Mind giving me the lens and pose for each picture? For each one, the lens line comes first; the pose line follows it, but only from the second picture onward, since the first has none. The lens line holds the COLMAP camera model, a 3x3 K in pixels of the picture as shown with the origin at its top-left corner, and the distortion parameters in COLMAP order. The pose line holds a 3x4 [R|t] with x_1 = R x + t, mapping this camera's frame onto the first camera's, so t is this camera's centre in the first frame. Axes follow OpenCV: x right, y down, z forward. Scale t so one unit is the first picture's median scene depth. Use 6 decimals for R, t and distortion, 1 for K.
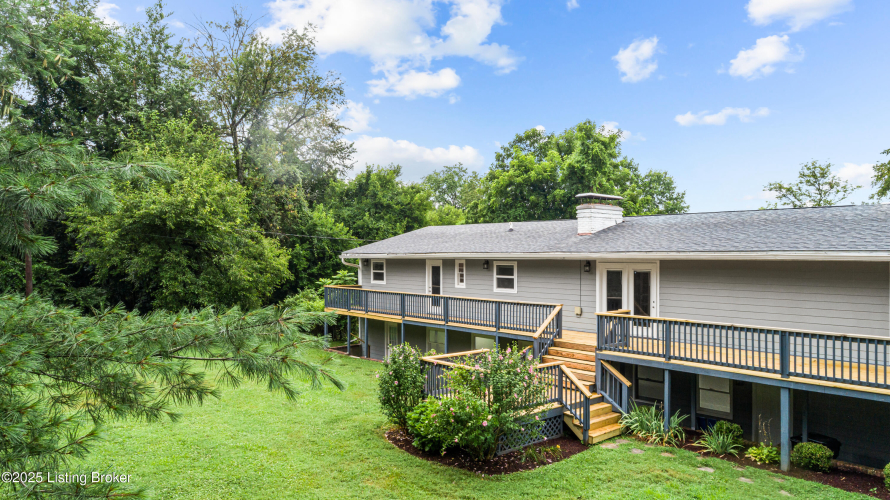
lens RADIAL K [[613.4, 0, 448.5], [0, 613.4, 252.9], [0, 0, 1]] dist [-0.005541, -0.000709]
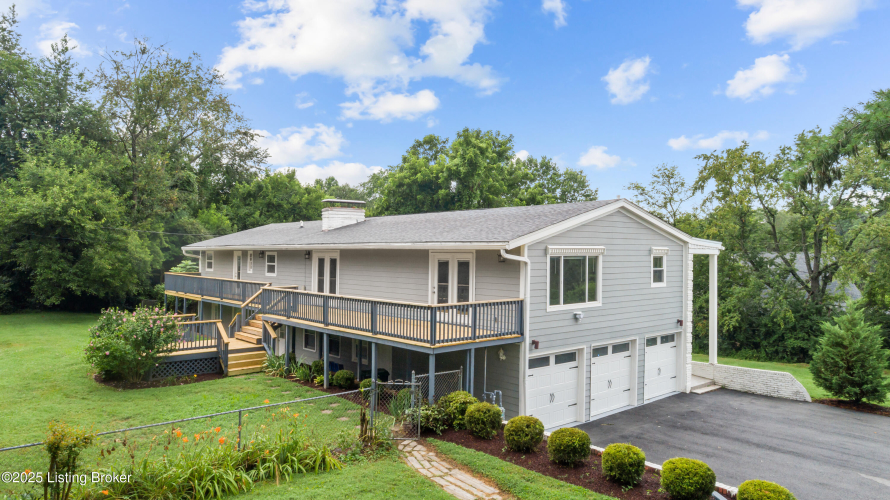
lens RADIAL K [[614.3, 0, 447.3], [0, 614.3, 230.7], [0, 0, 1]] dist [-0.003818, 0.000788]
pose [[0.999819, -0.003937, -0.018599, 0.495392], [0.003439, 0.999637, -0.026722, 0.005000], [0.018698, 0.026653, 0.999470, -0.289256]]
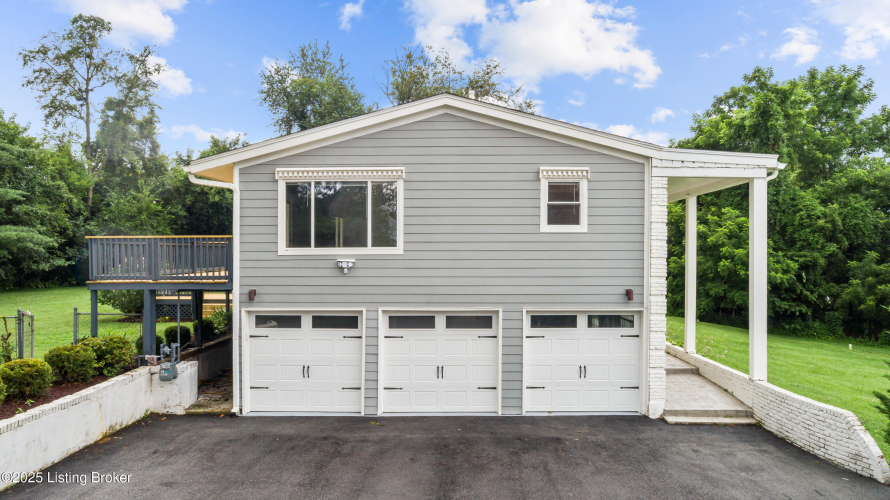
lens RADIAL K [[626.5, 0, 445.2], [0, 626.5, 294.8], [0, 0, 1]] dist [-0.004455, -0.000568]
pose [[0.738041, -0.019123, -0.674485, 1.130029], [0.013657, 0.999817, -0.013403, 0.135910], [0.674618, 0.000681, 0.738167, 0.157957]]
